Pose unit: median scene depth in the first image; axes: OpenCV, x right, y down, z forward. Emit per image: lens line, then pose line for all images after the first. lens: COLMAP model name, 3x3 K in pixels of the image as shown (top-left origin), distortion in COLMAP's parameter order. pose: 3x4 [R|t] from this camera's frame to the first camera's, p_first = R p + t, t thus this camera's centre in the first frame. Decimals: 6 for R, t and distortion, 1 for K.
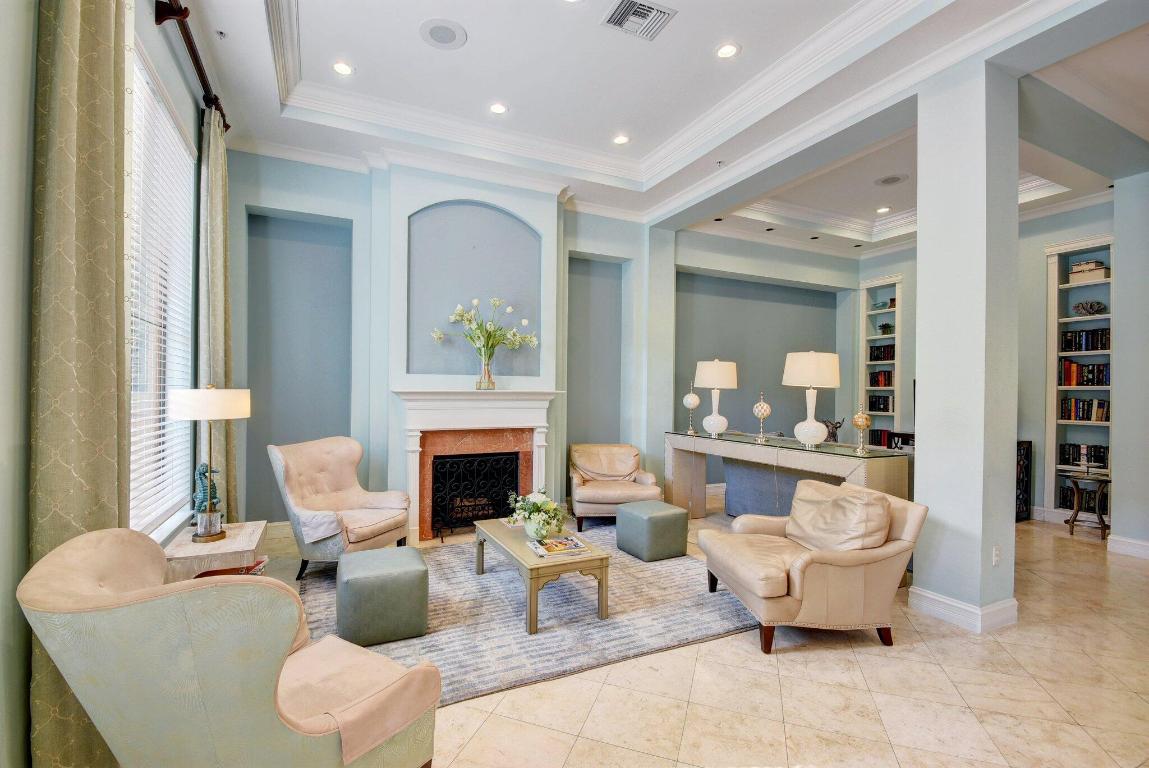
lens RADIAL K [[499.3, 0, 573.6], [0, 499.3, 391.3], [0, 0, 1]] dist [-0.004117, -0.007320]
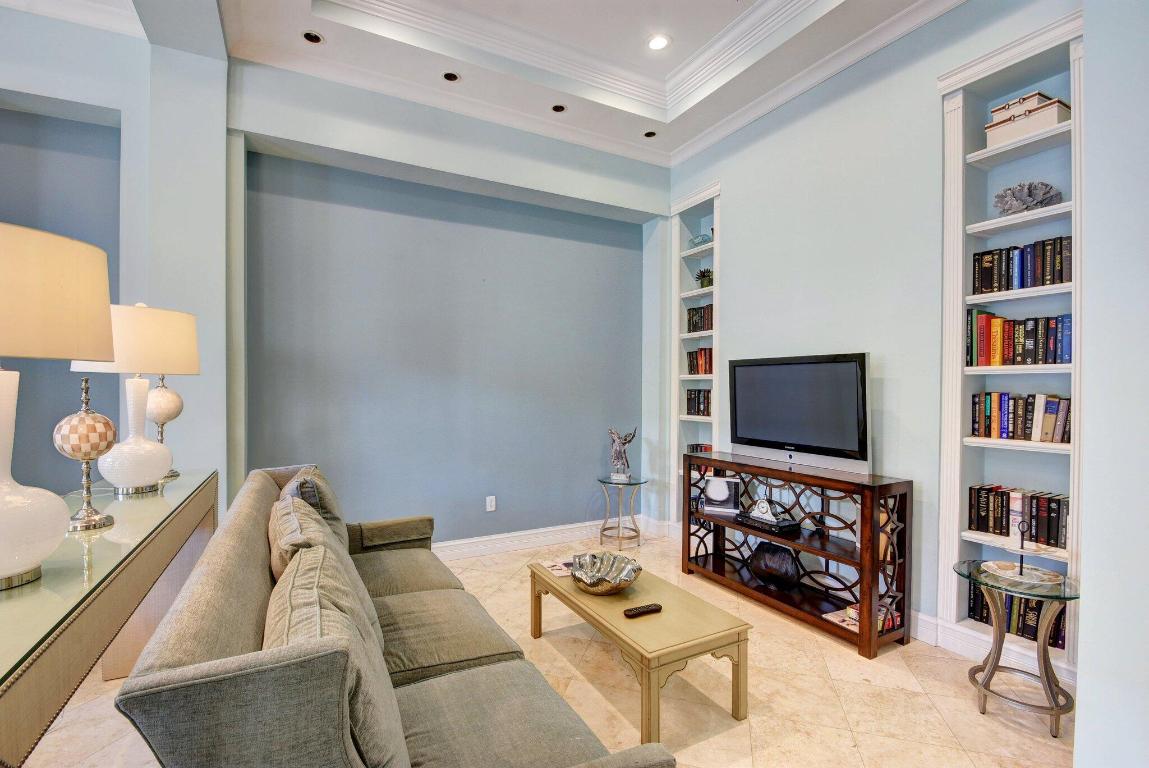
lens RADIAL K [[499.3, 0, 571.9], [0, 499.3, 390.0], [0, 0, 1]] dist [-0.004117, -0.007320]
pose [[0.998409, -0.006168, 0.056046, 0.583387], [0.005787, 0.999959, 0.006946, 0.006363], [-0.056086, -0.006611, 0.998404, 0.550262]]
